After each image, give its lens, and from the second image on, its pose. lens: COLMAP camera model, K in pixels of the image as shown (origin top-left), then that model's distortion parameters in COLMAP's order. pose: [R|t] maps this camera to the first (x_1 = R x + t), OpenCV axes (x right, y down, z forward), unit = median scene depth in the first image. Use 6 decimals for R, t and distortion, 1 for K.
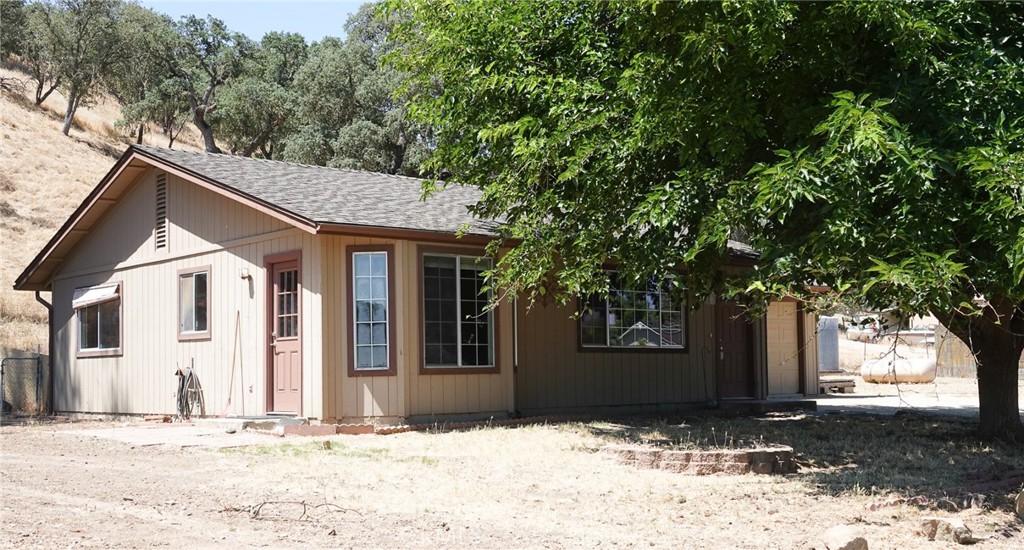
lens RADIAL K [[1103.9, 0, 512.0], [0, 1103.9, 275.0], [0, 0, 1]] dist [0.003181, 0.002486]
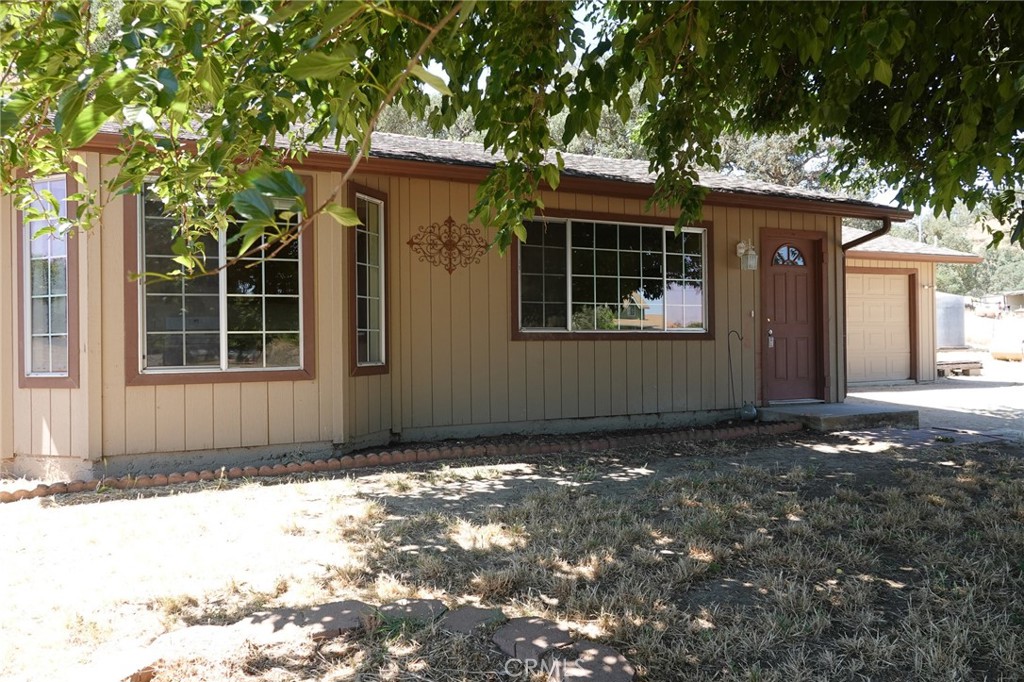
lens RADIAL K [[712.1, 0, 512.0], [0, 712.1, 341.0], [0, 0, 1]] dist [-0.001825, -0.001304]
pose [[0.960425, 0.002897, -0.278525, 0.163433], [0.022229, 0.995960, 0.087009, 0.029936], [0.277652, -0.089757, 0.956480, 0.537946]]
